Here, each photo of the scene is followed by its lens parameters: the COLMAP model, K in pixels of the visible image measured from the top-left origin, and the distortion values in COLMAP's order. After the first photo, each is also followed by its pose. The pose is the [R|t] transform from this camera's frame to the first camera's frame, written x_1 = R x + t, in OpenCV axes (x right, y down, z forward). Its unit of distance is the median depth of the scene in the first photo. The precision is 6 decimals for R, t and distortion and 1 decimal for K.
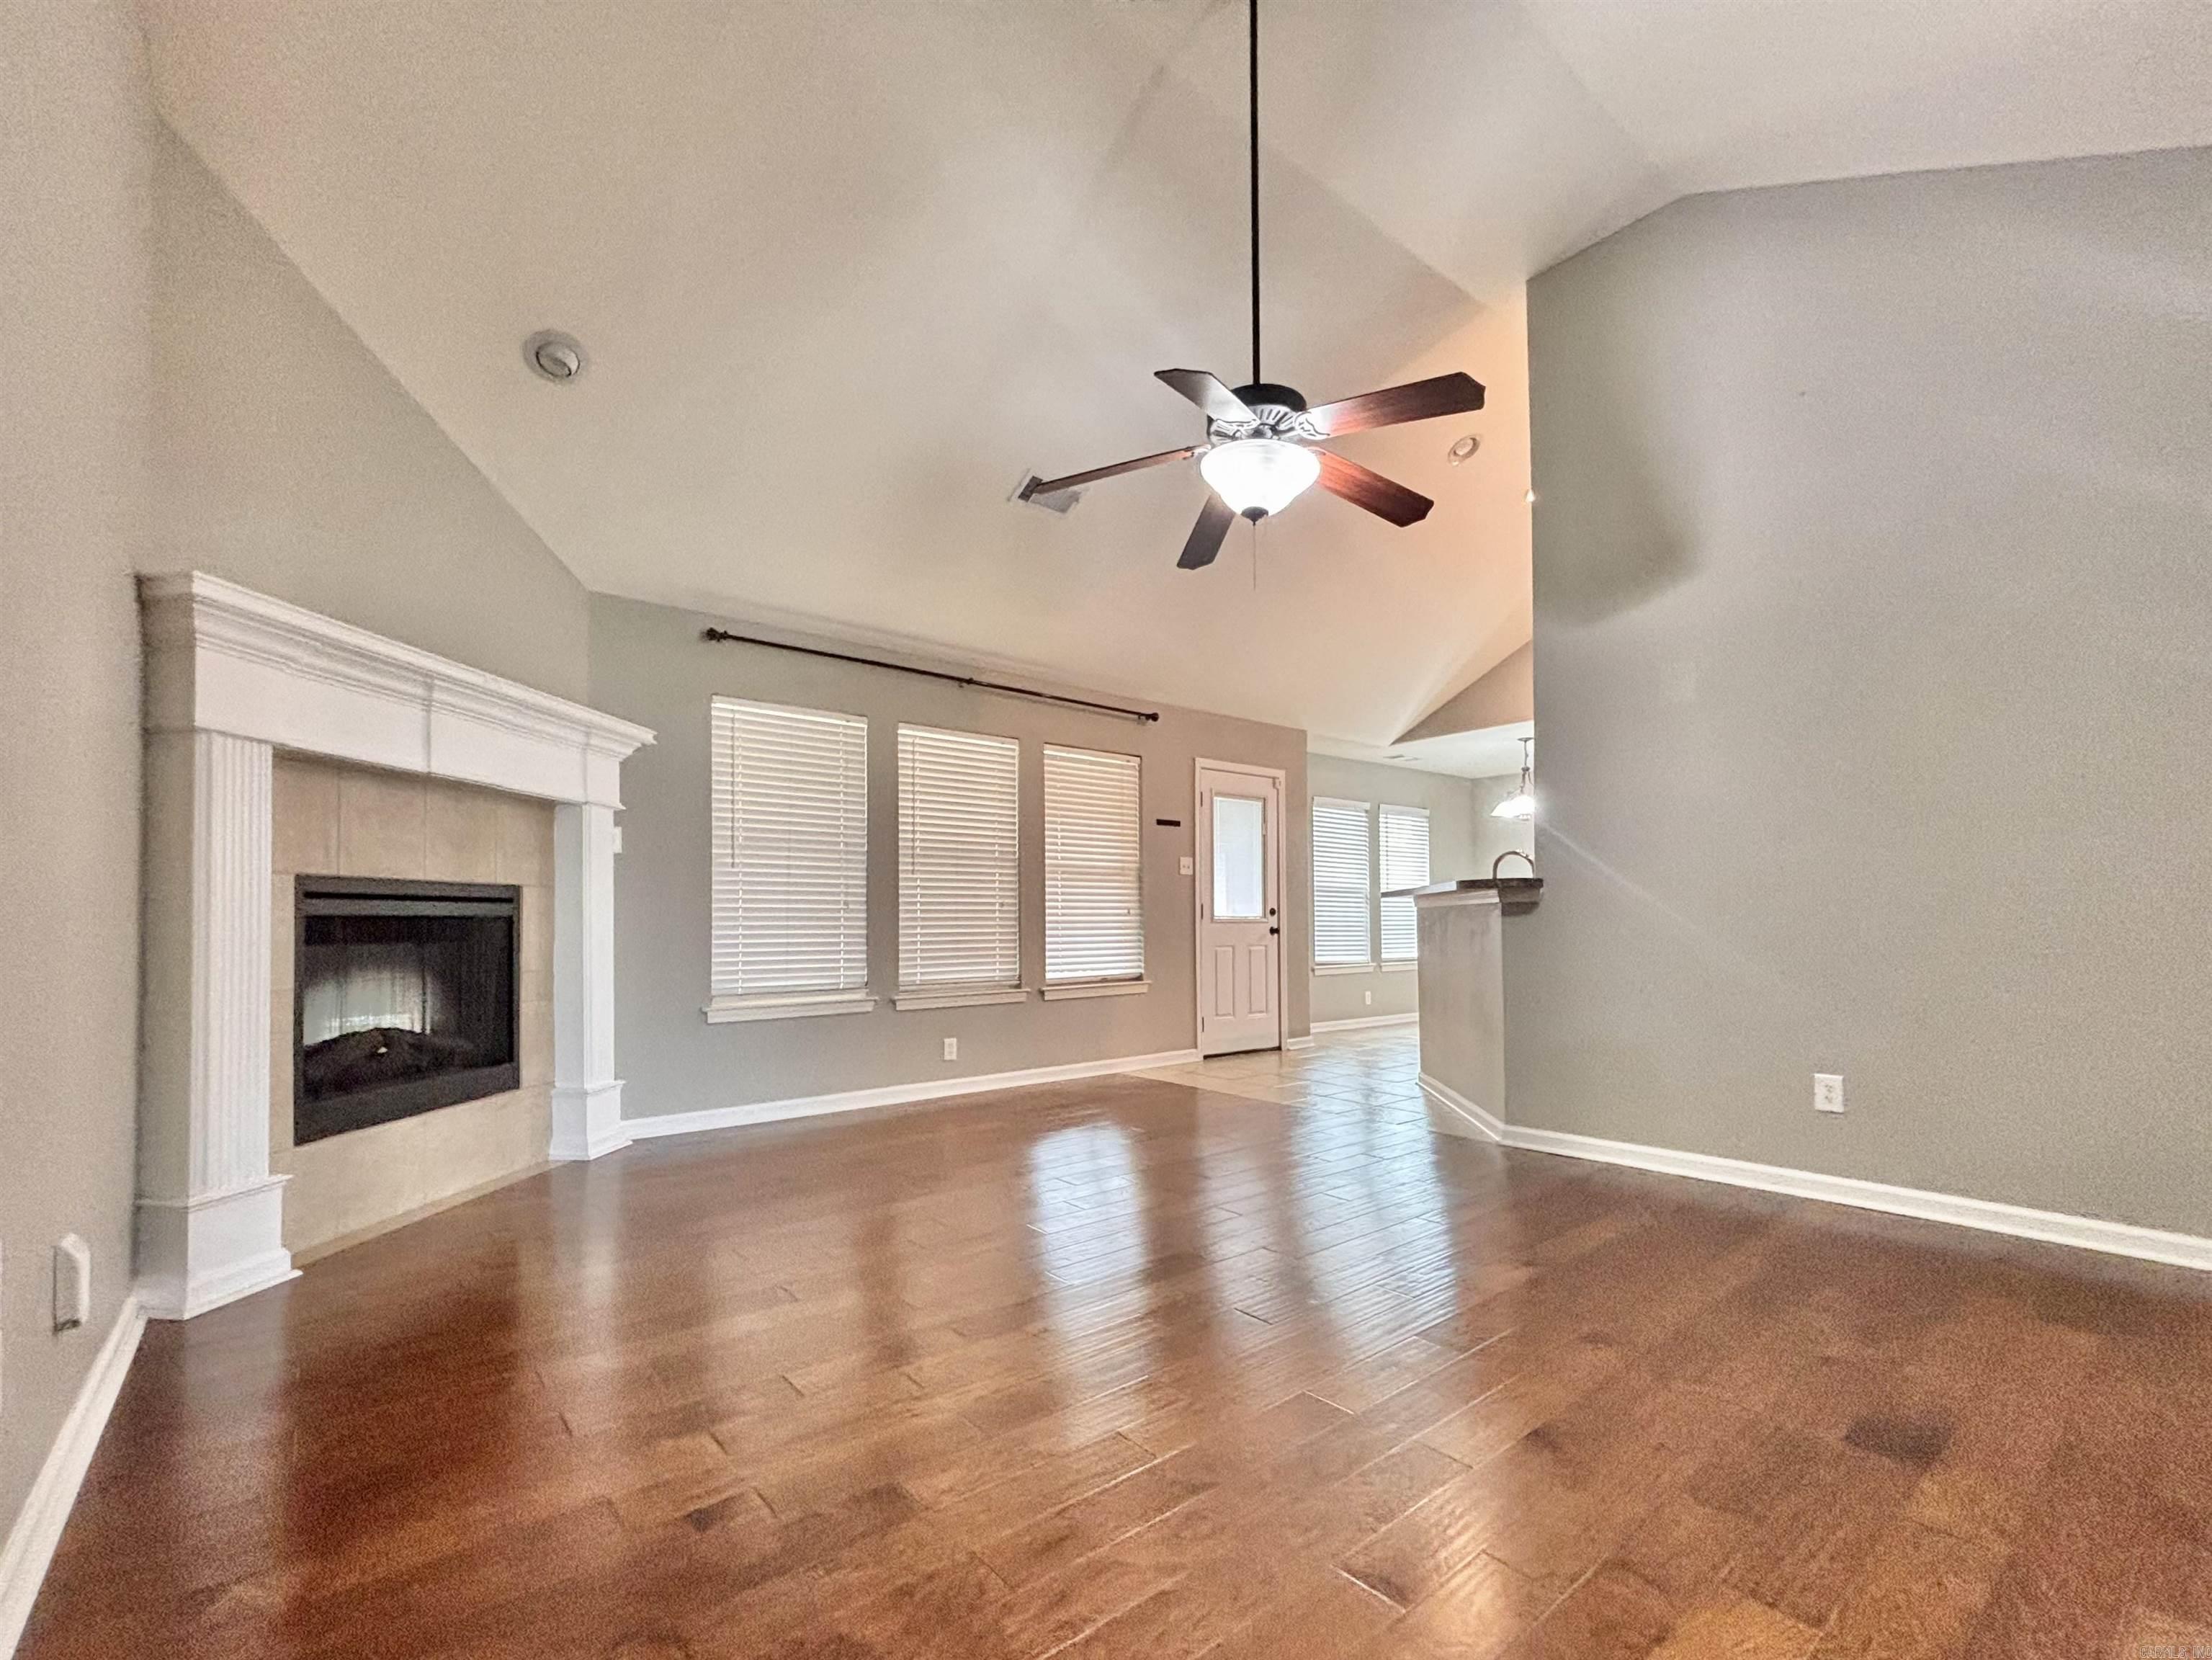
lens RADIAL K [[967.5, 0, 1105.9], [0, 967.5, 910.5], [0, 0, 1]] dist [0.005615, -0.000804]
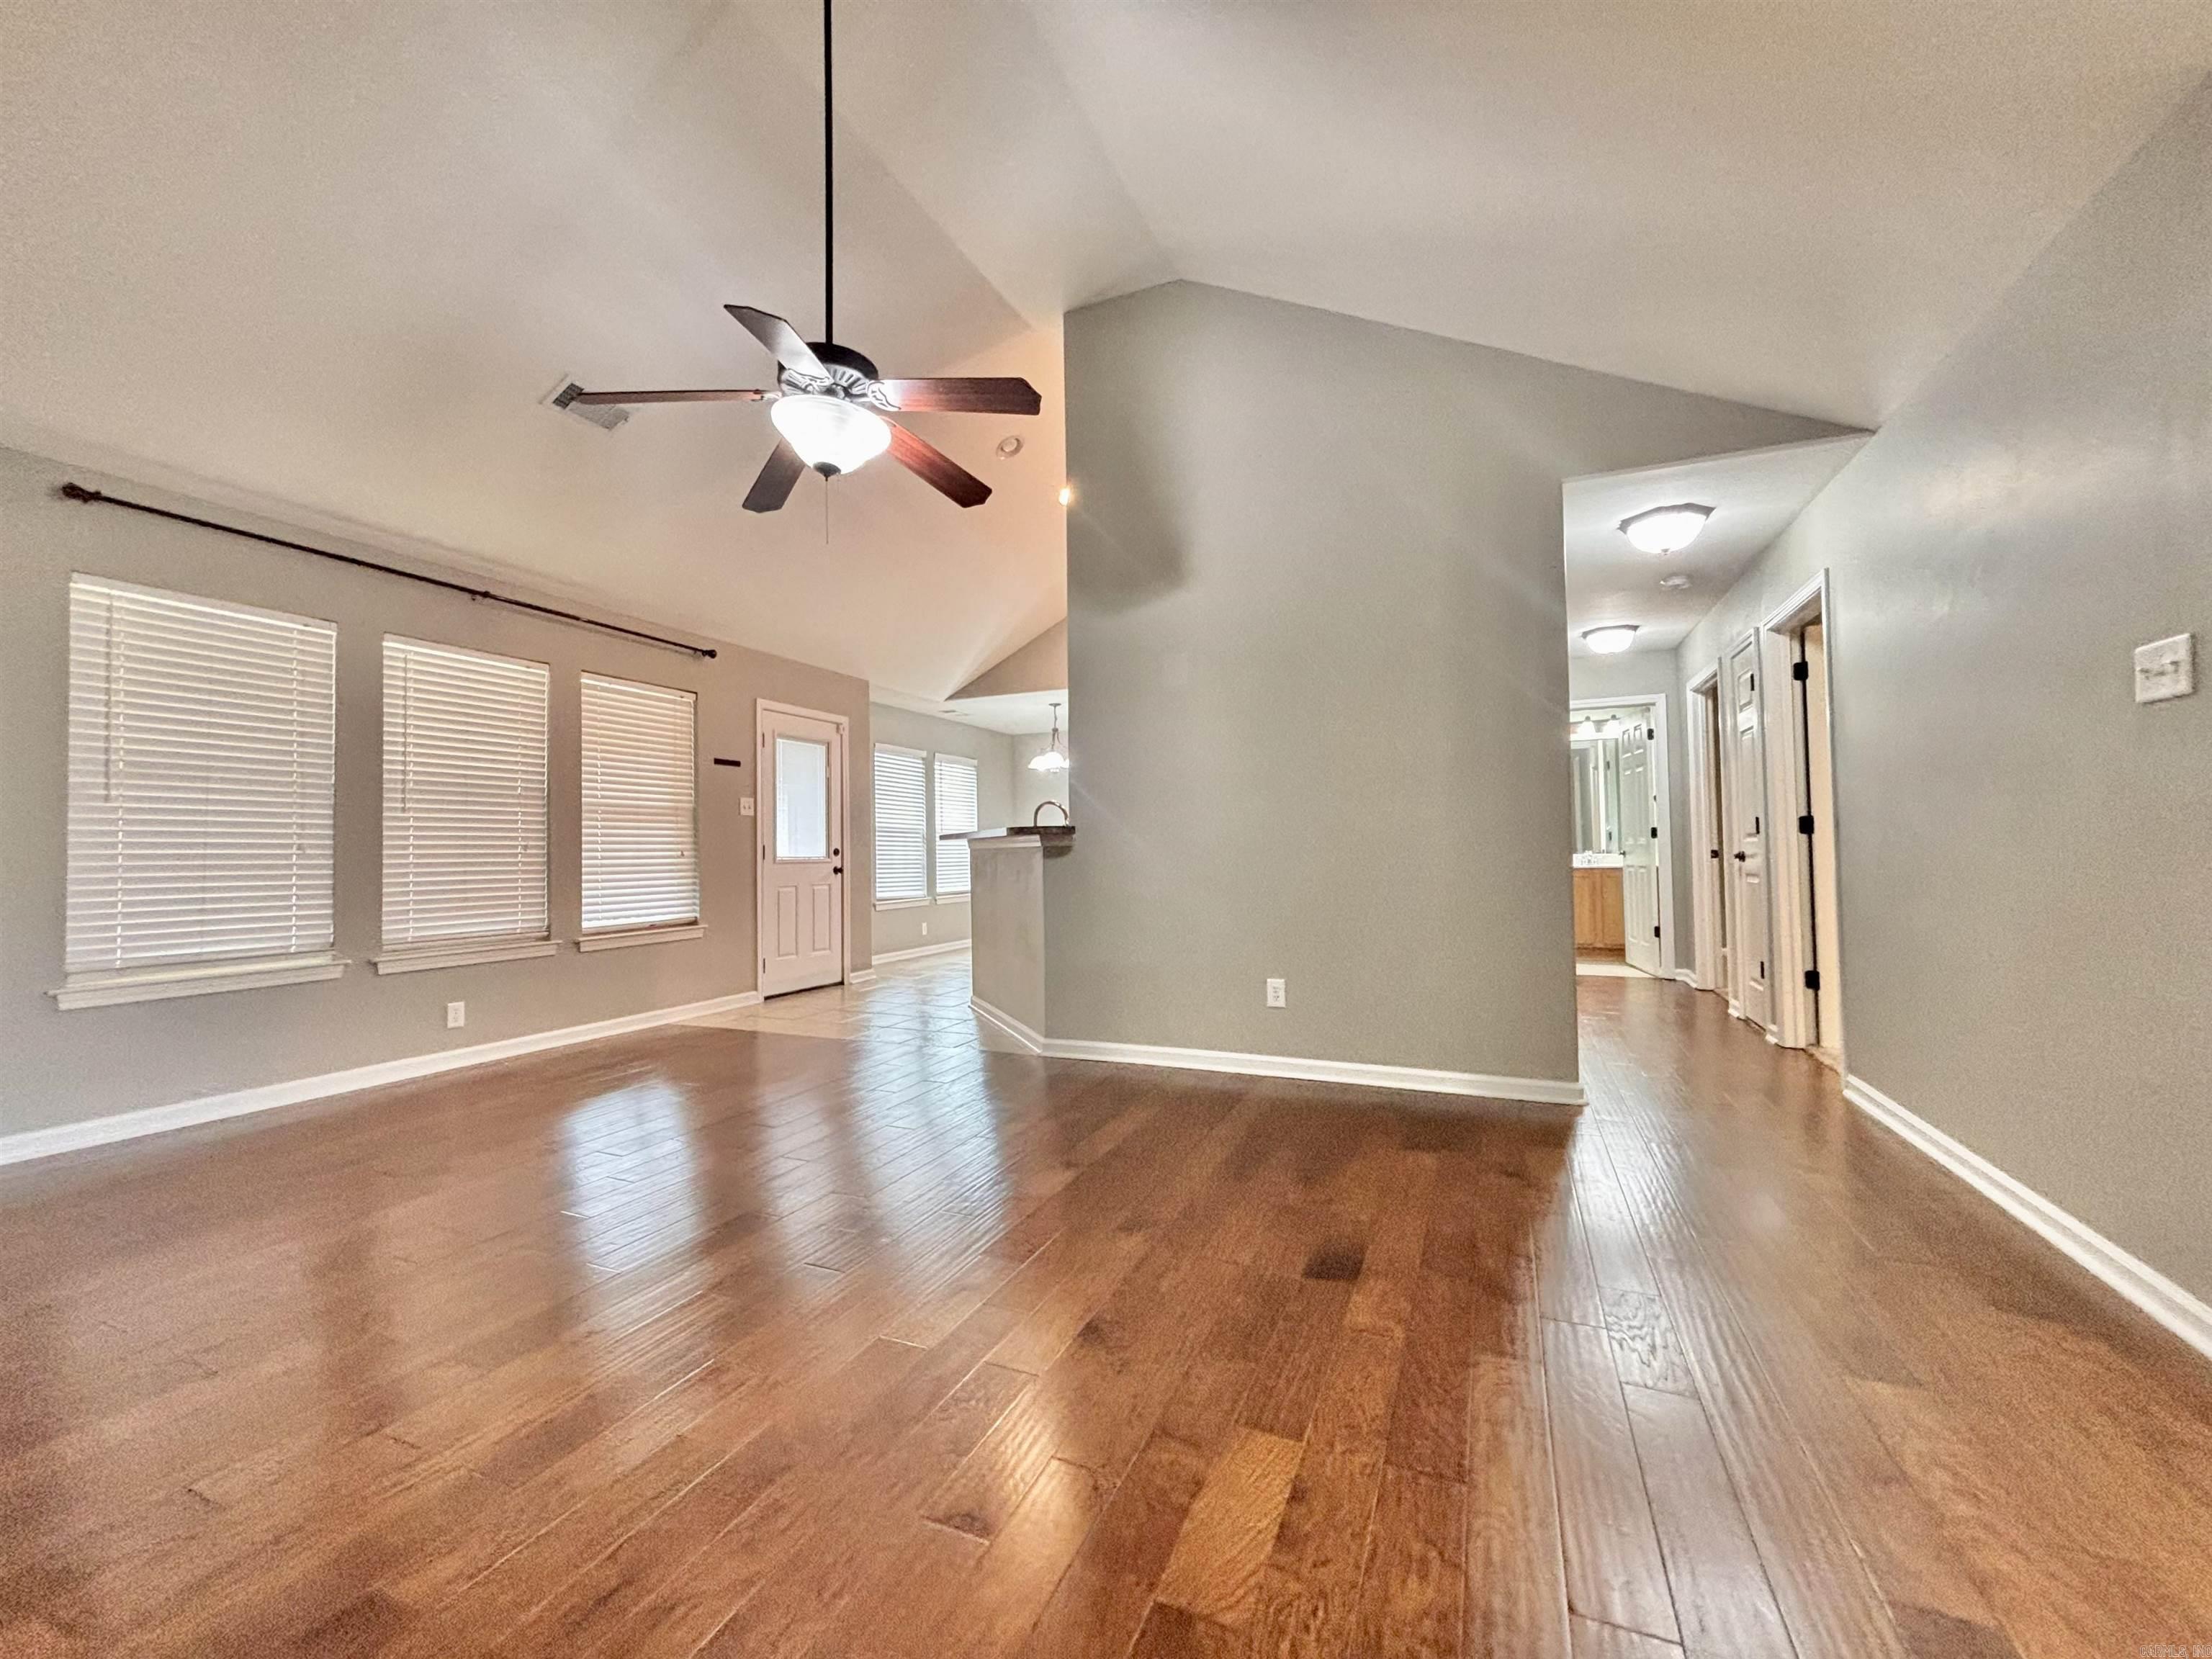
lens RADIAL K [[890.1, 0, 1100.5], [0, 890.1, 834.3], [0, 0, 1]] dist [0.005452, -0.000979]
pose [[0.892943, 0.003447, 0.450156, -0.007875], [0.001672, 0.999938, -0.010974, -0.012963], [-0.450166, 0.010552, 0.892883, 0.031870]]
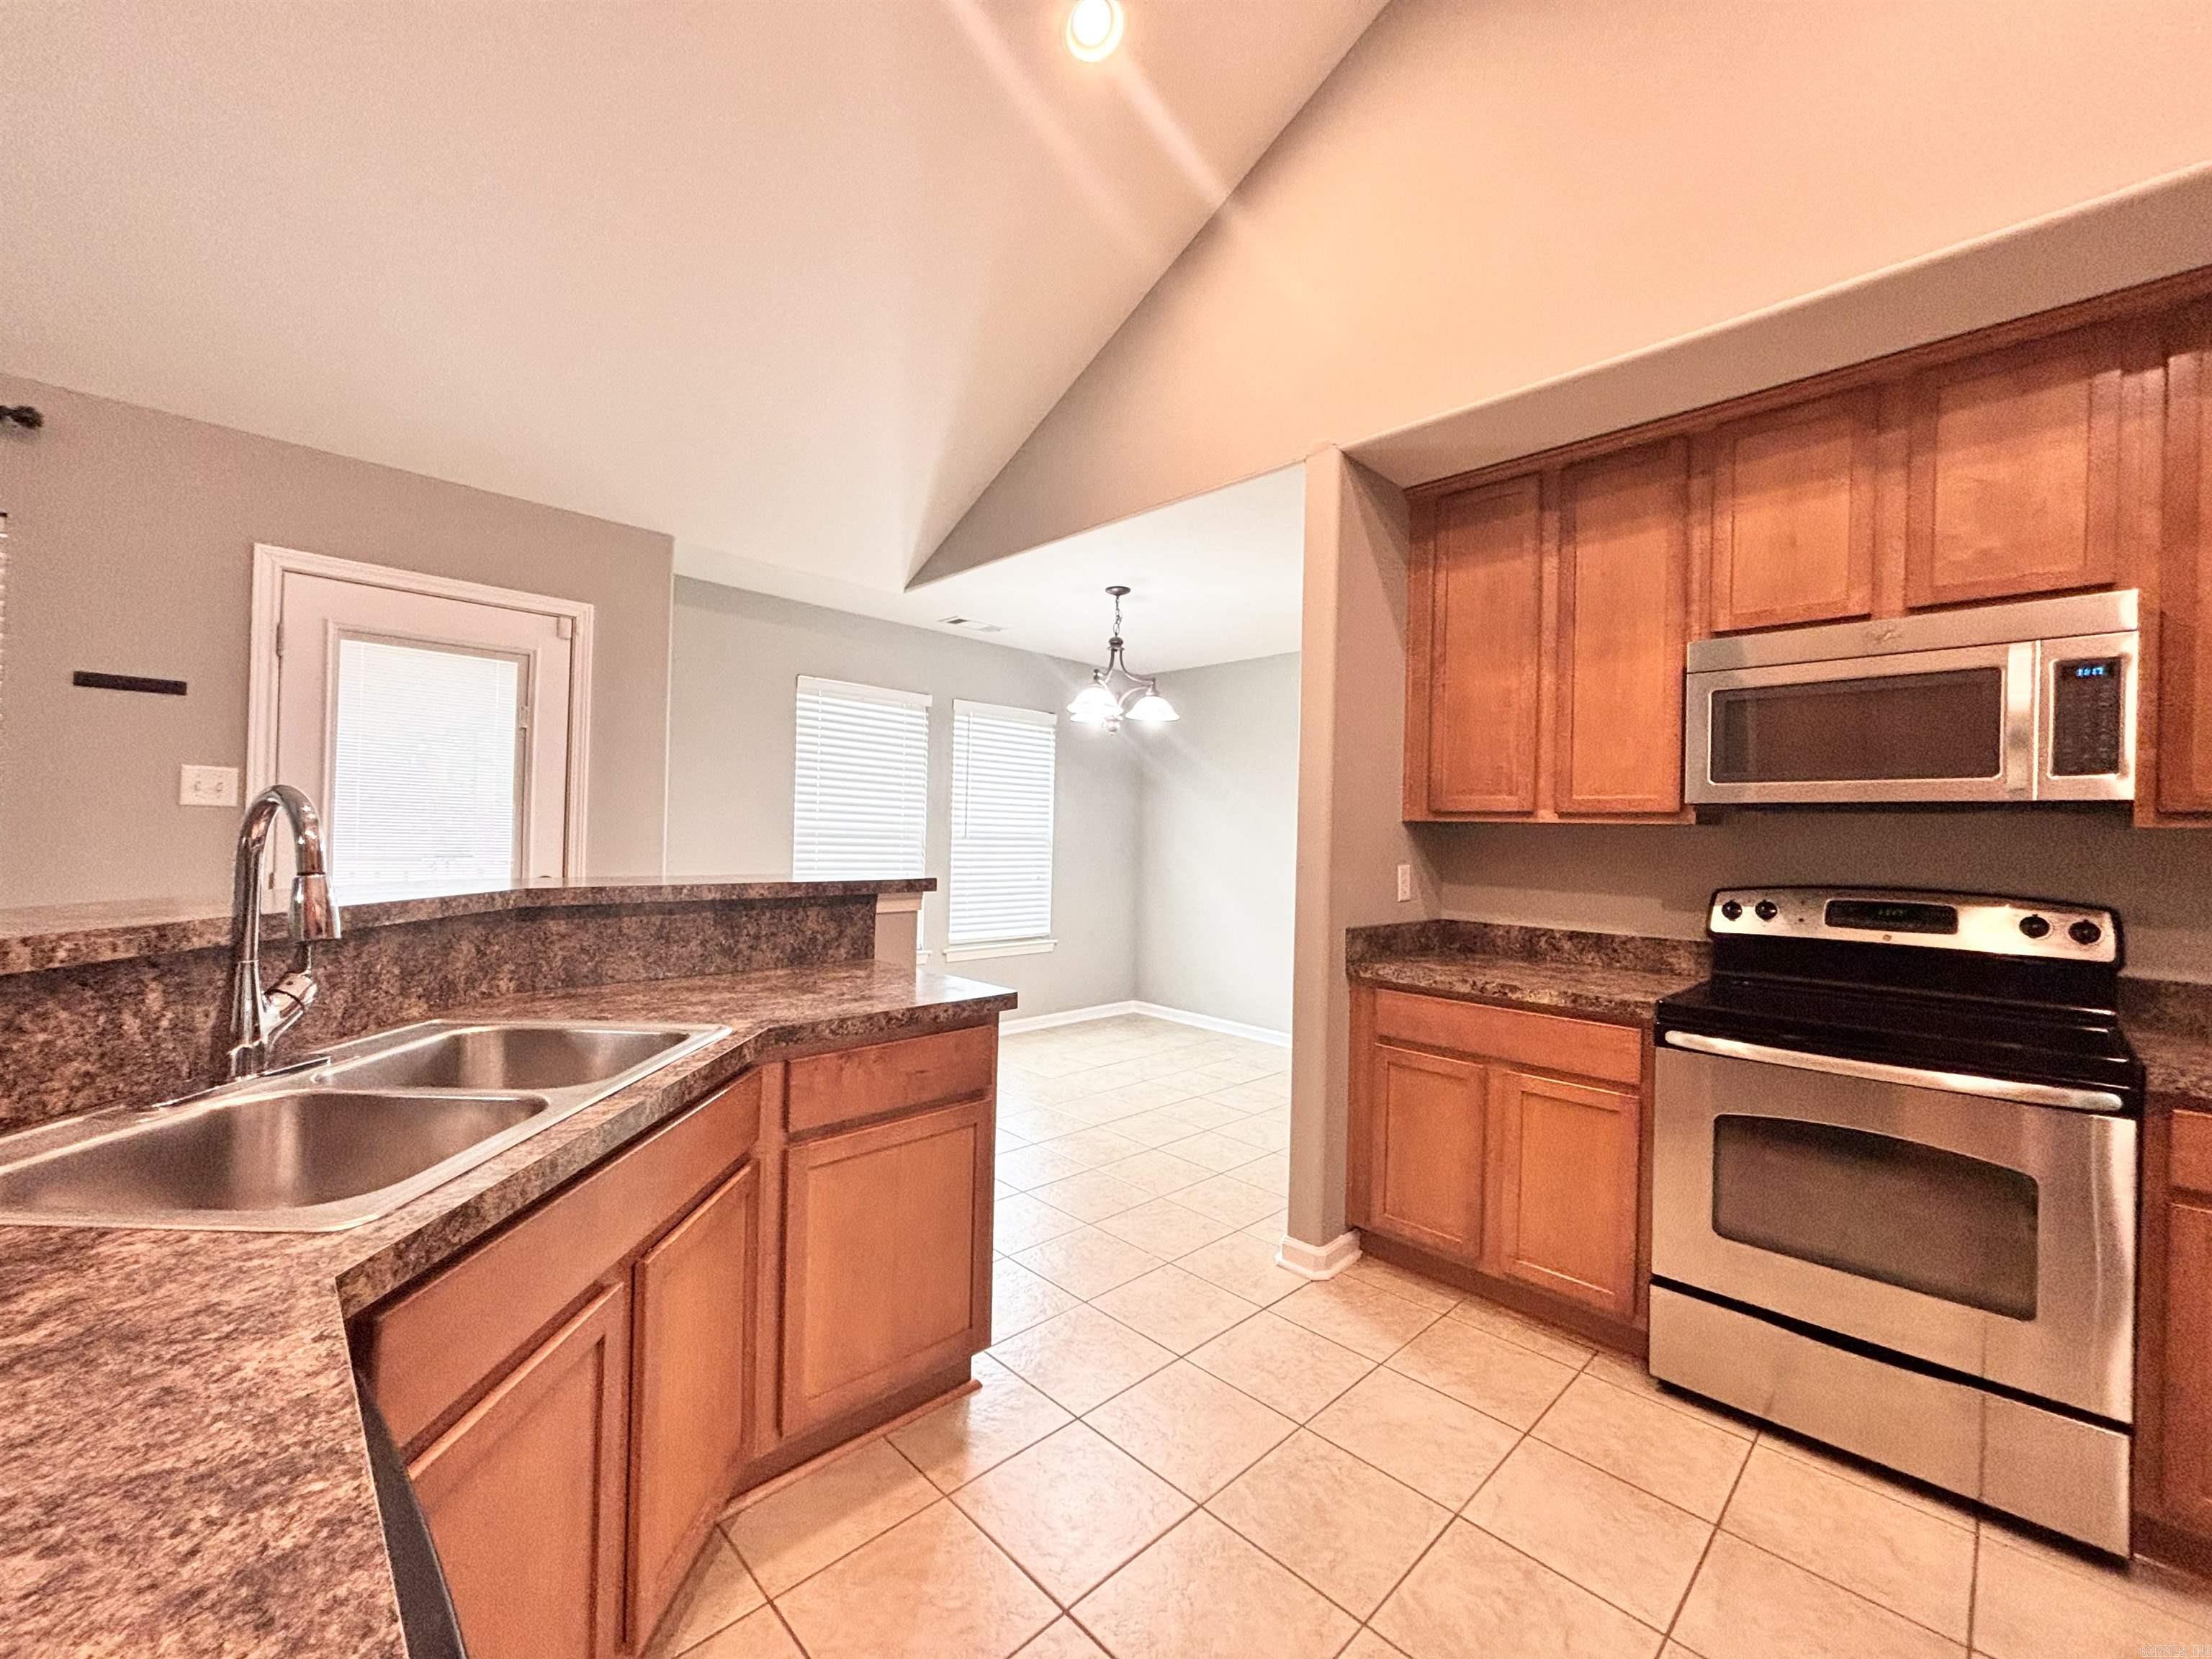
lens RADIAL K [[890.1, 0, 1105.8], [0, 890.1, 839.2], [0, 0, 1]] dist [0.005452, -0.000979]
pose [[0.995919, 0.034344, 0.083465, 0.811098], [-0.036128, 0.999148, 0.019965, -0.080318], [-0.082708, -0.022899, 0.996311, 0.991199]]
